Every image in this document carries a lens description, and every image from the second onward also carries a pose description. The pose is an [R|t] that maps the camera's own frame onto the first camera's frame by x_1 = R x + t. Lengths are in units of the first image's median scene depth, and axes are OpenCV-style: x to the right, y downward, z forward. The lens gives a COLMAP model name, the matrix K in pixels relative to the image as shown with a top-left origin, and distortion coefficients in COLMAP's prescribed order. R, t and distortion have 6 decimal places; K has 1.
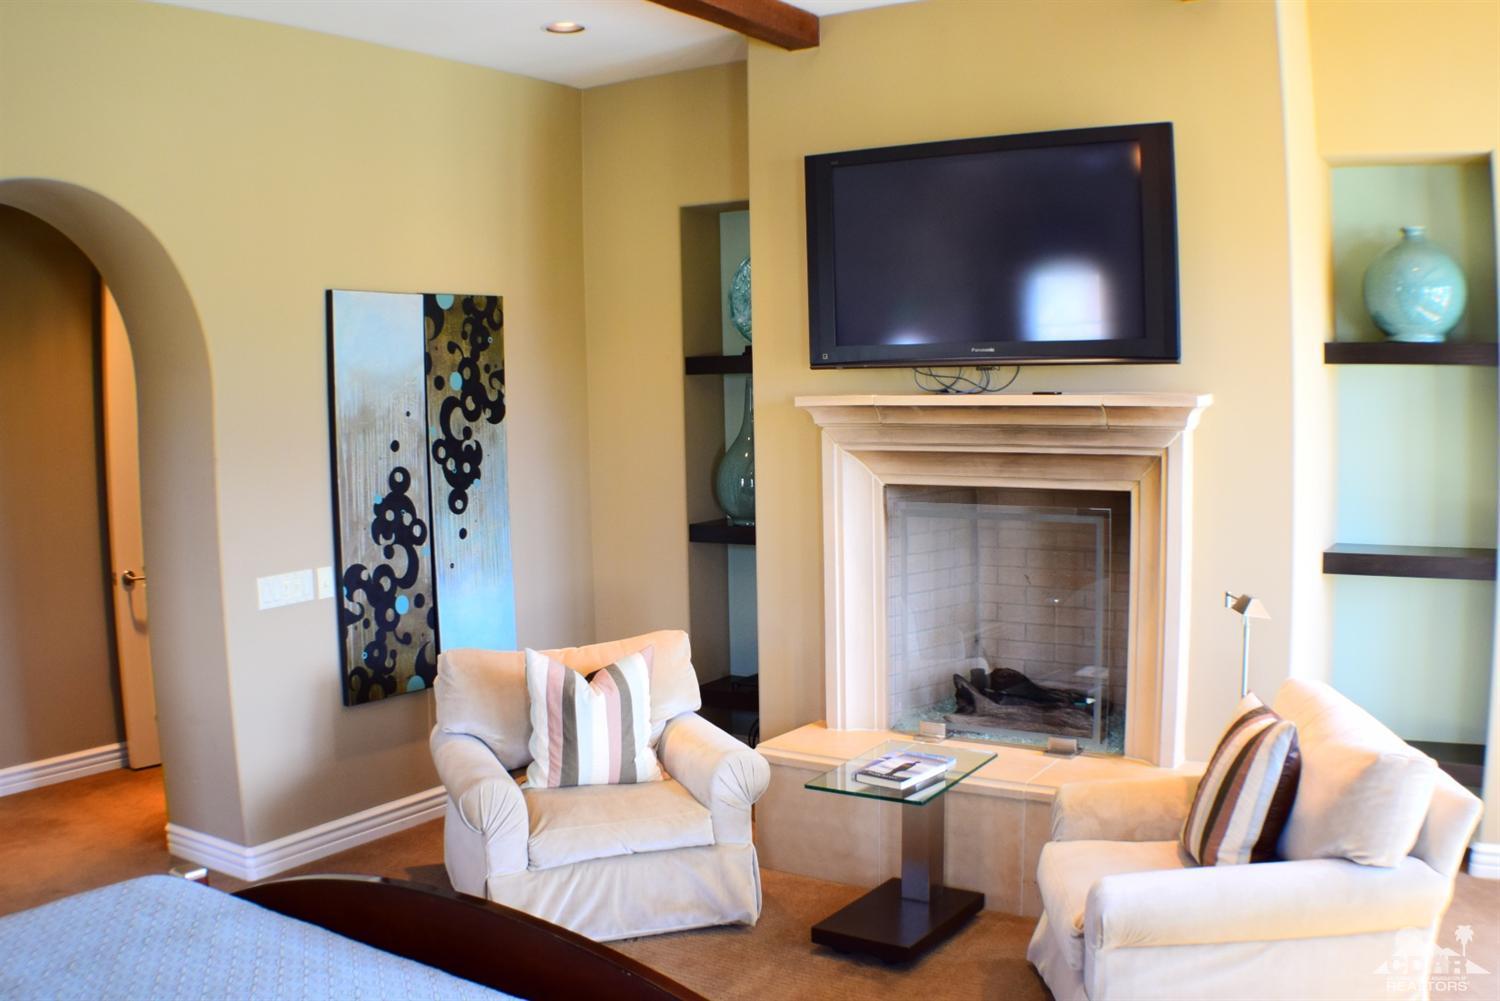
lens RADIAL K [[1394.6, 0, 750.0], [0, 1394.6, 500.5], [0, 0, 1]] dist [-0.288049, 0.016277]
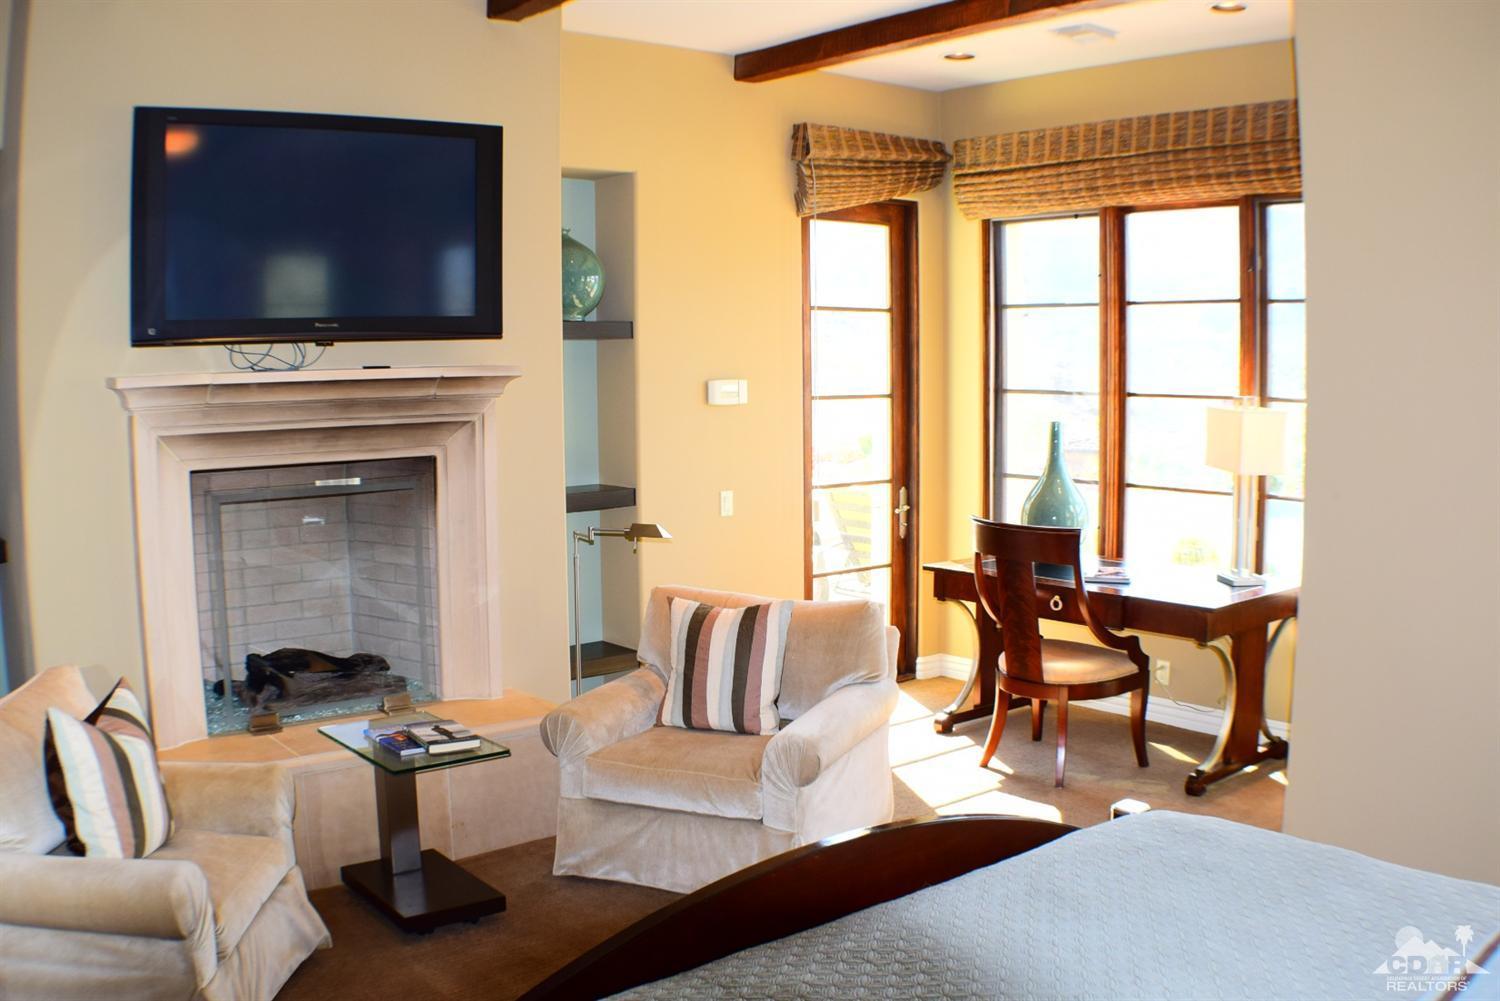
lens RADIAL K [[1394.6, 0, 750.0], [0, 1394.6, 500.5], [0, 0, 1]] dist [-0.288049, 0.016277]
pose [[0.318790, -0.081579, 0.944308, -0.660032], [0.079366, 0.995088, 0.059172, -0.015618], [-0.944497, 0.056082, 0.323699, 0.392961]]
